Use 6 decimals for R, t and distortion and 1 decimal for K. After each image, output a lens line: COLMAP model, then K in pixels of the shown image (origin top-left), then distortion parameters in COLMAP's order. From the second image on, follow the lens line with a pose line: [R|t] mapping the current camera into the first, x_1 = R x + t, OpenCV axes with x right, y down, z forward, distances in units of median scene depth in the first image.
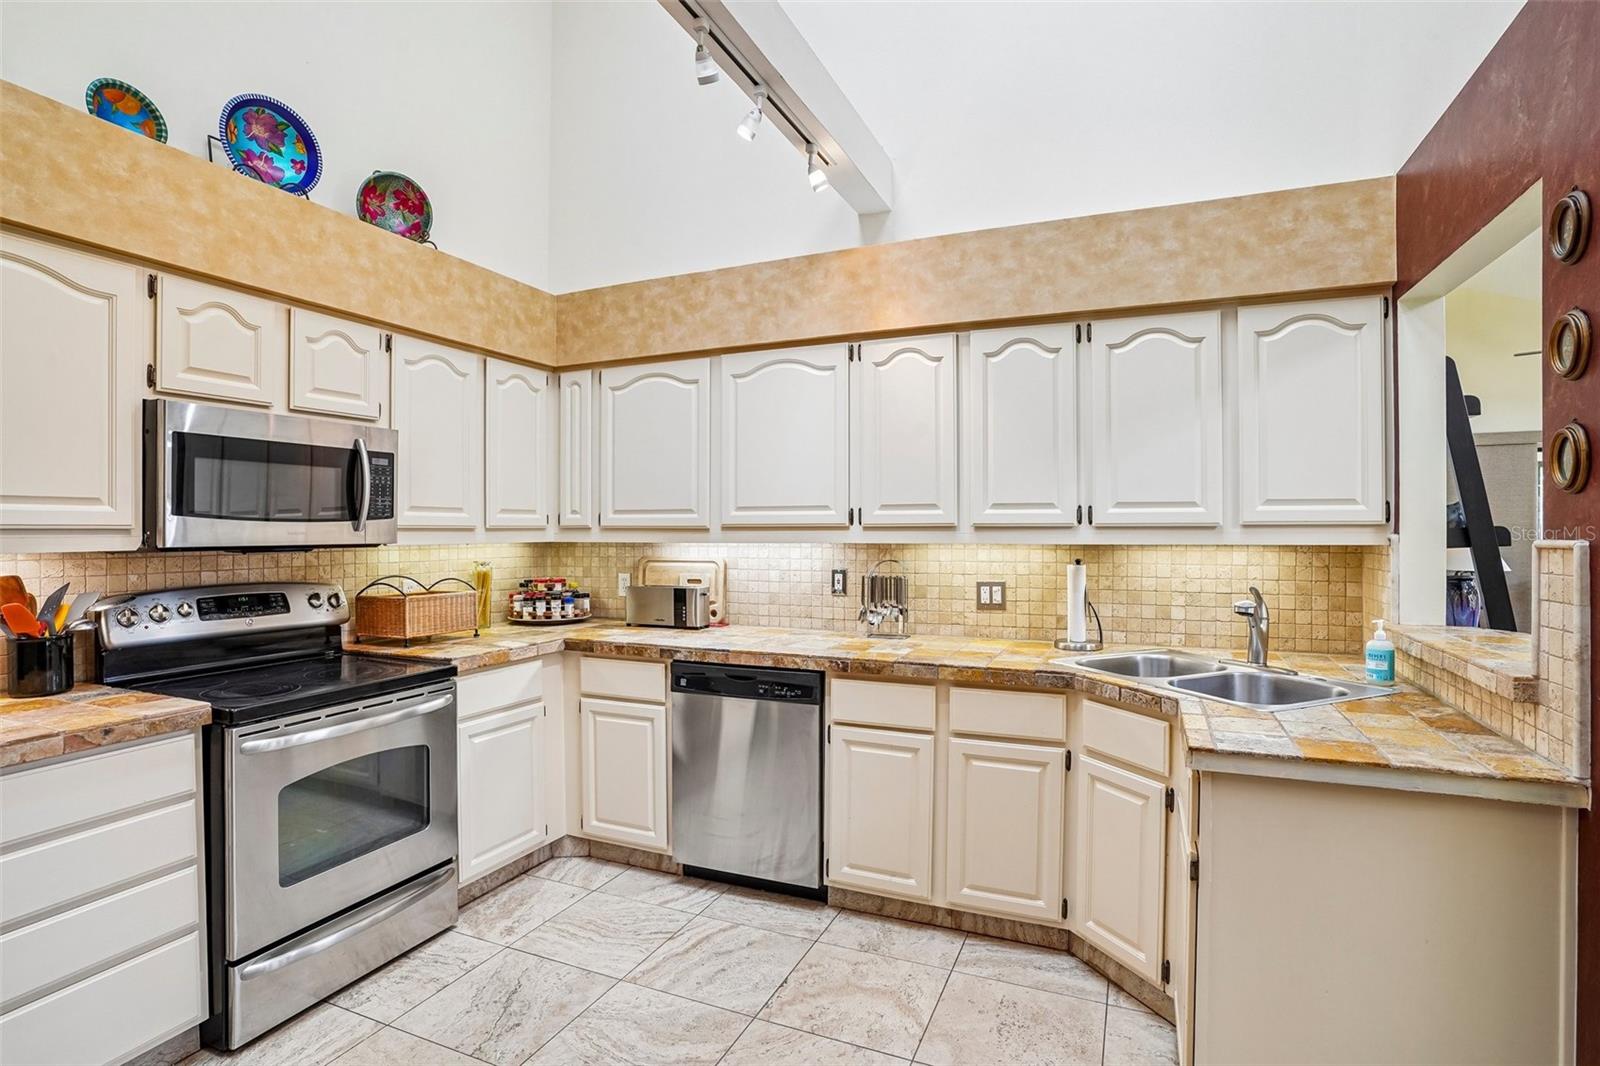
lens RADIAL K [[790.3, 0, 797.5], [0, 790.3, 531.2], [0, 0, 1]] dist [-0.086332, 0.041621]
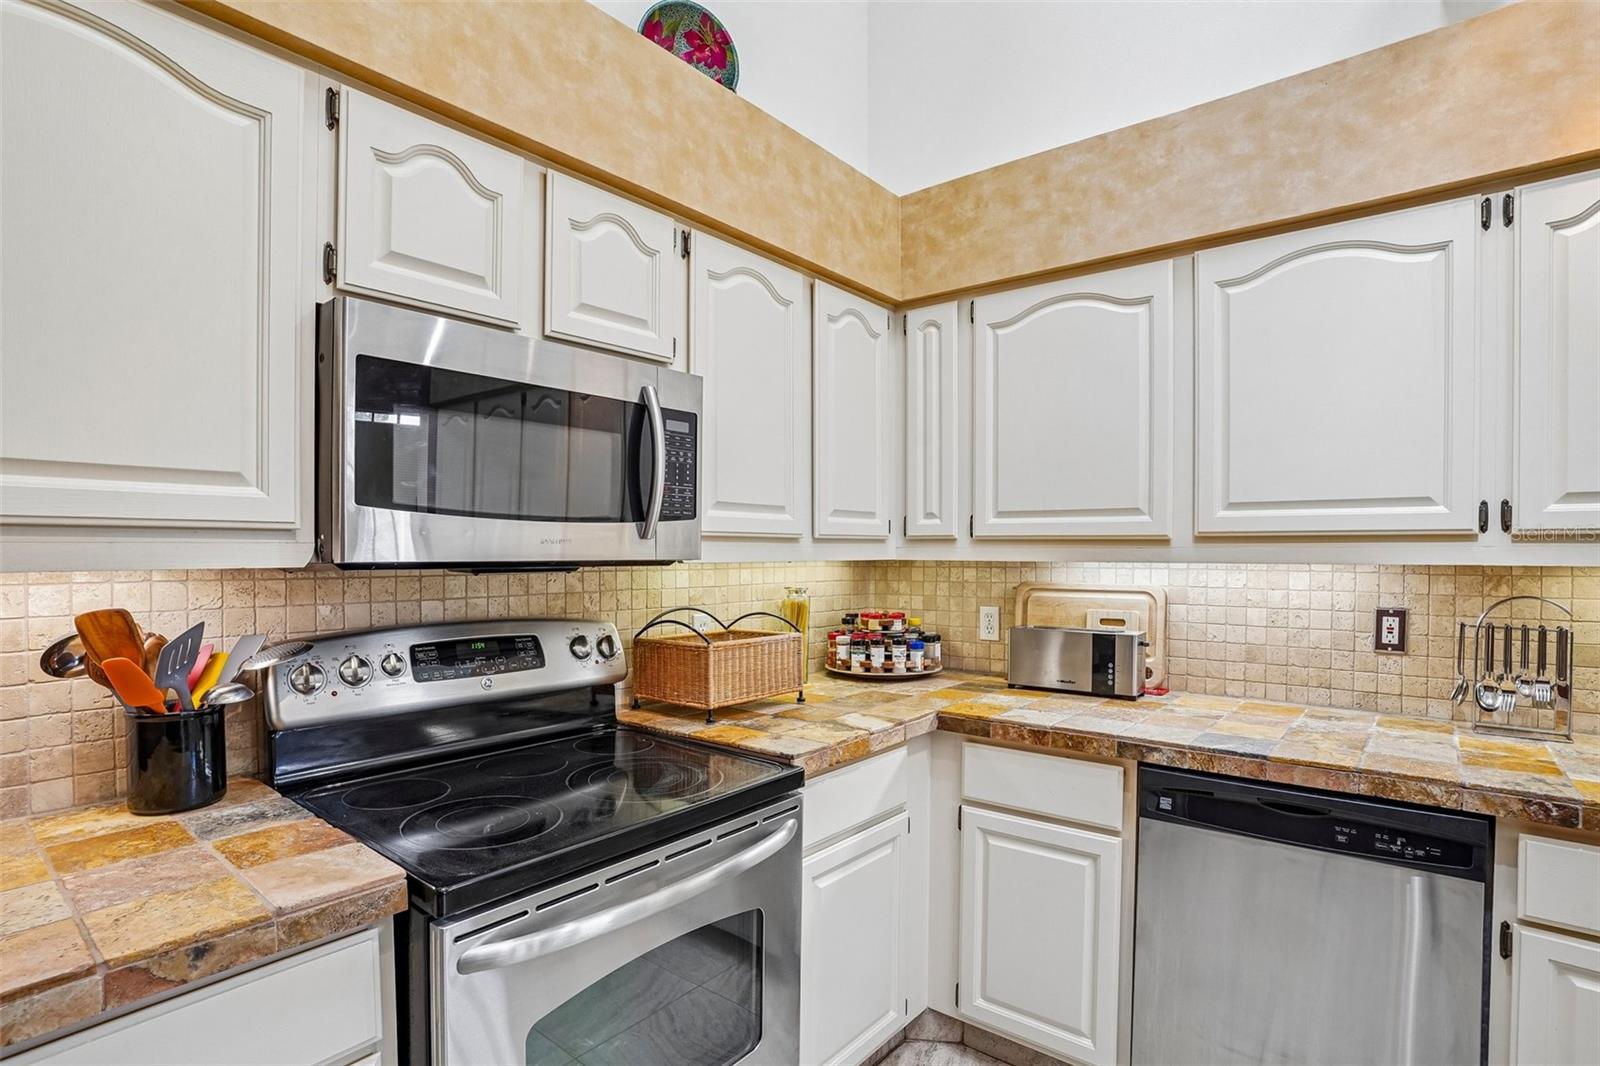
lens RADIAL K [[798.0, 0, 801.1], [0, 798.0, 563.0], [0, 0, 1]] dist [-0.085905, 0.041440]
pose [[0.963789, 0.008525, -0.266530, -0.263129], [-0.004717, 0.999877, 0.014928, 0.008551], [0.266625, -0.013130, 0.963711, 0.396069]]
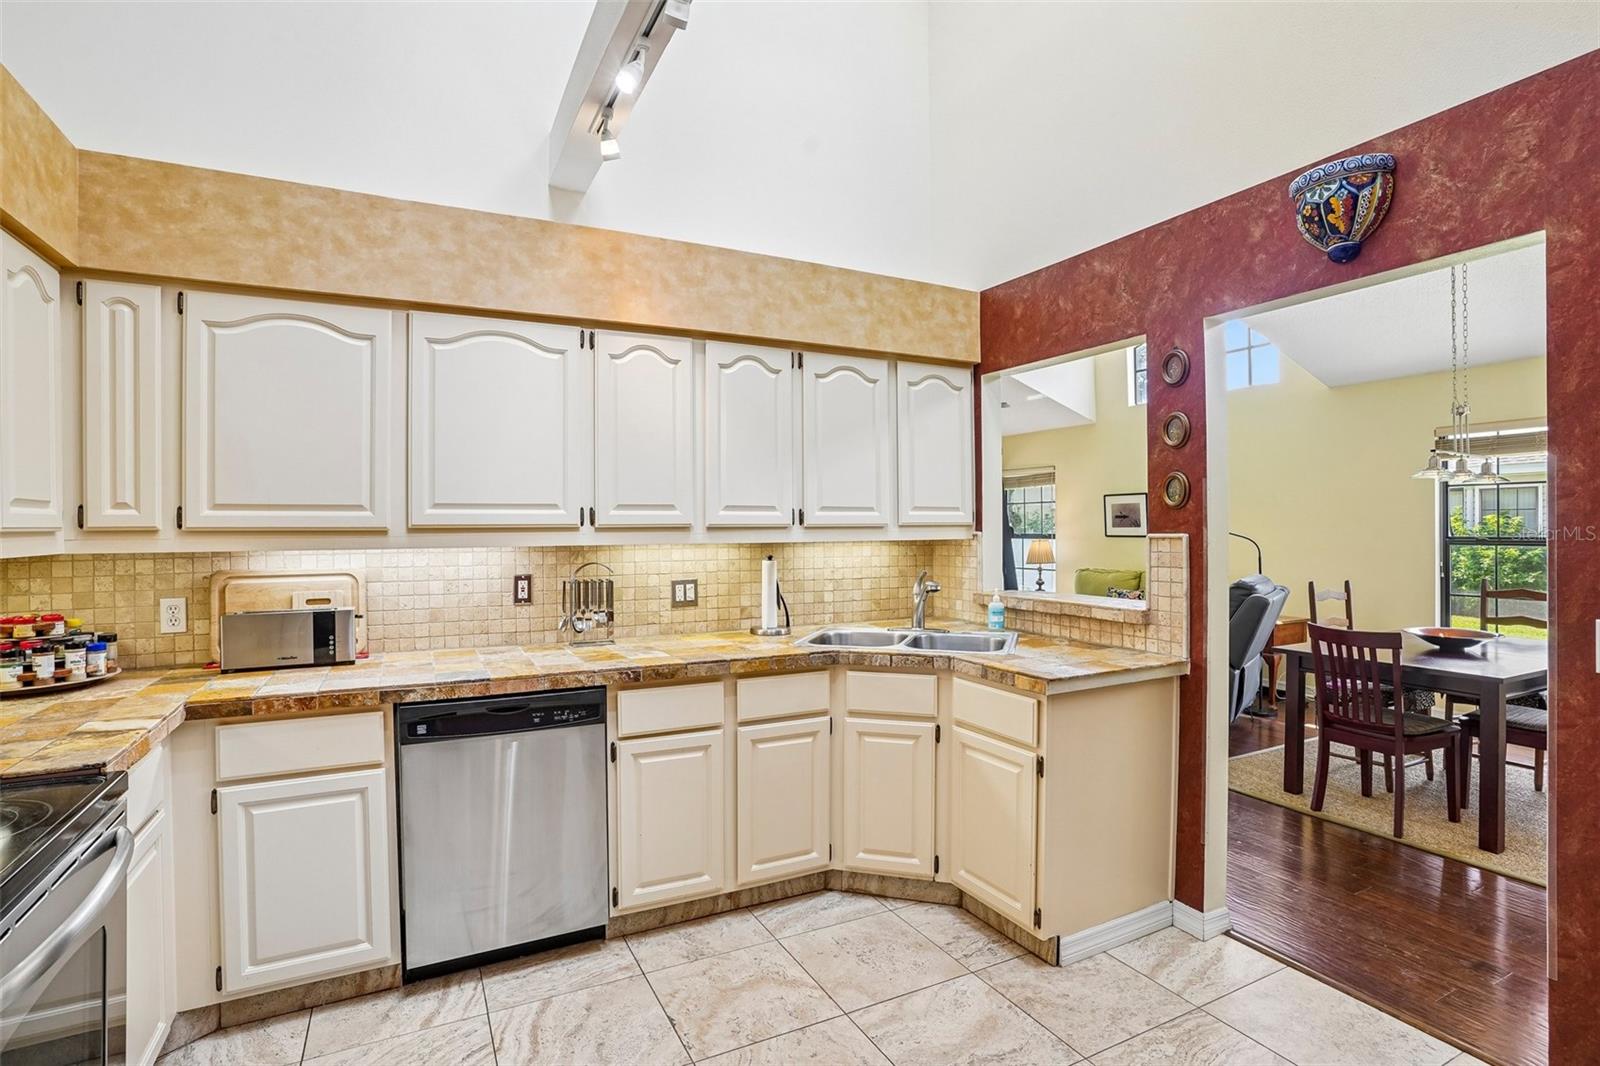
lens RADIAL K [[790.4, 0, 796.2], [0, 790.4, 528.1], [0, 0, 1]] dist [-0.083539, 0.041570]
pose [[0.635042, -0.003308, 0.772471, -0.519014], [0.006085, 0.999981, -0.000719, -0.003160], [-0.772454, 0.005157, 0.635050, 0.242995]]
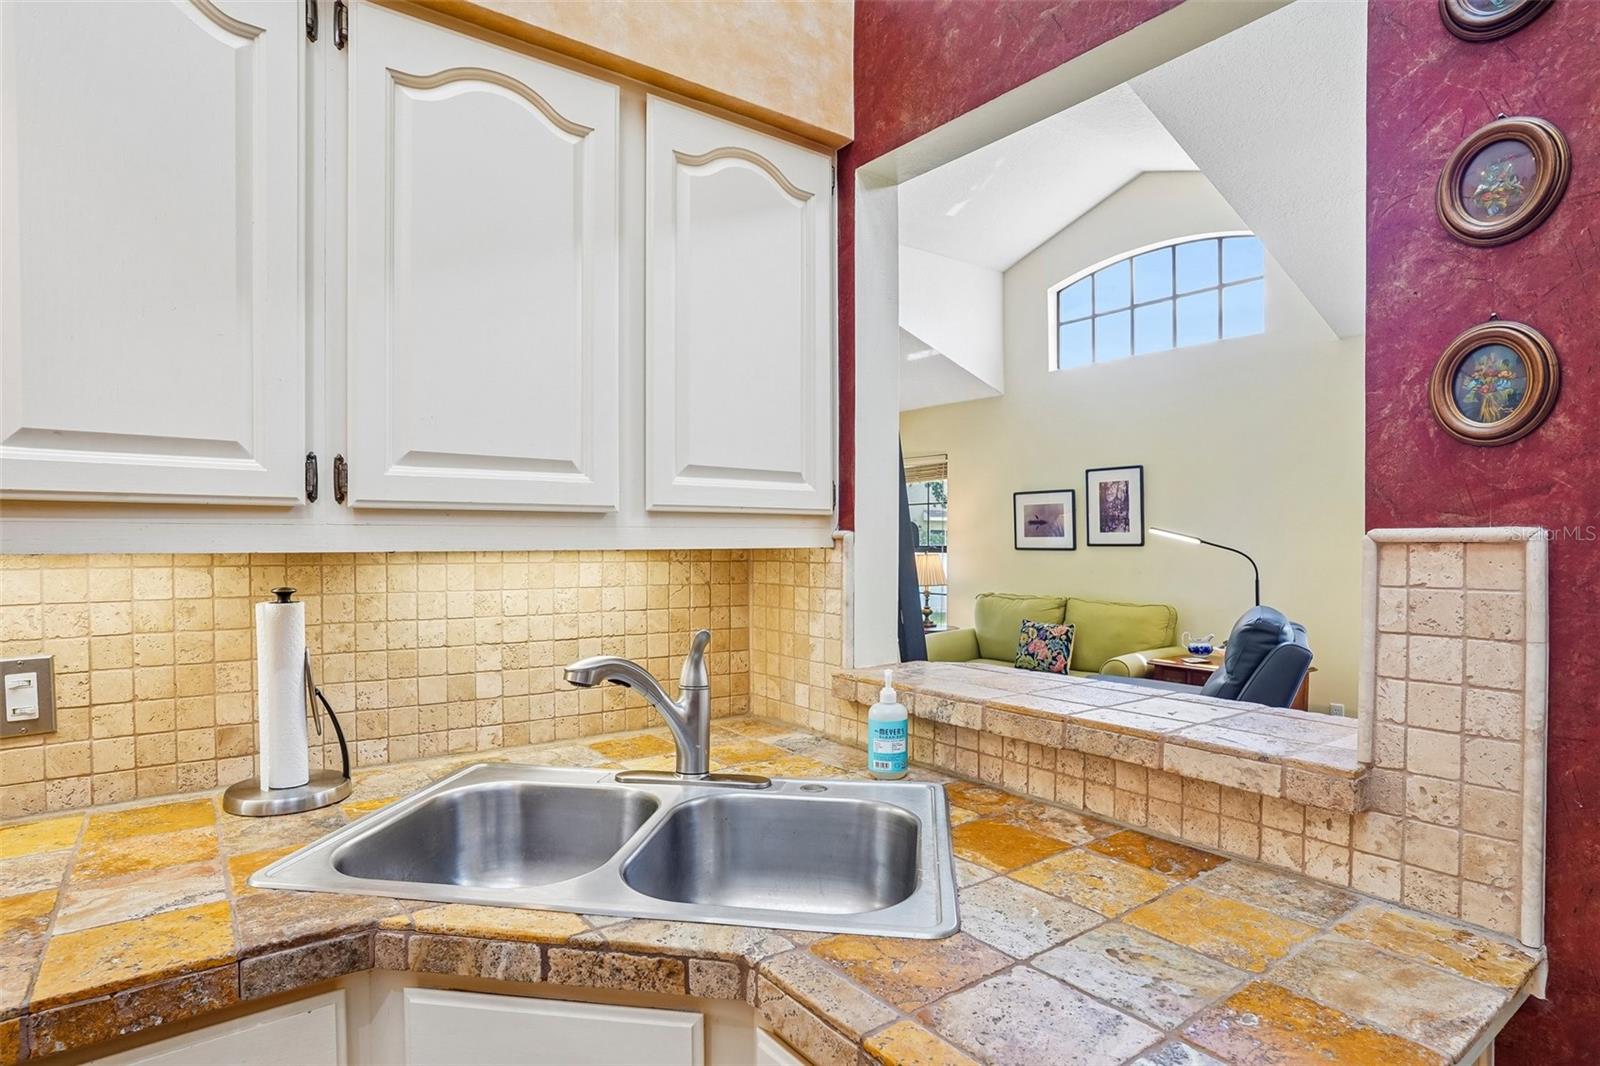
lens RADIAL K [[857.0, 0, 799.1], [0, 857.0, 556.8], [0, 0, 1]] dist [-0.072307, 0.046759]
pose [[0.491468, -0.015394, 0.870760, 0.107250], [-0.000309, 0.999841, 0.017851, 0.011106], [-0.870896, -0.009042, 0.491385, 0.554357]]
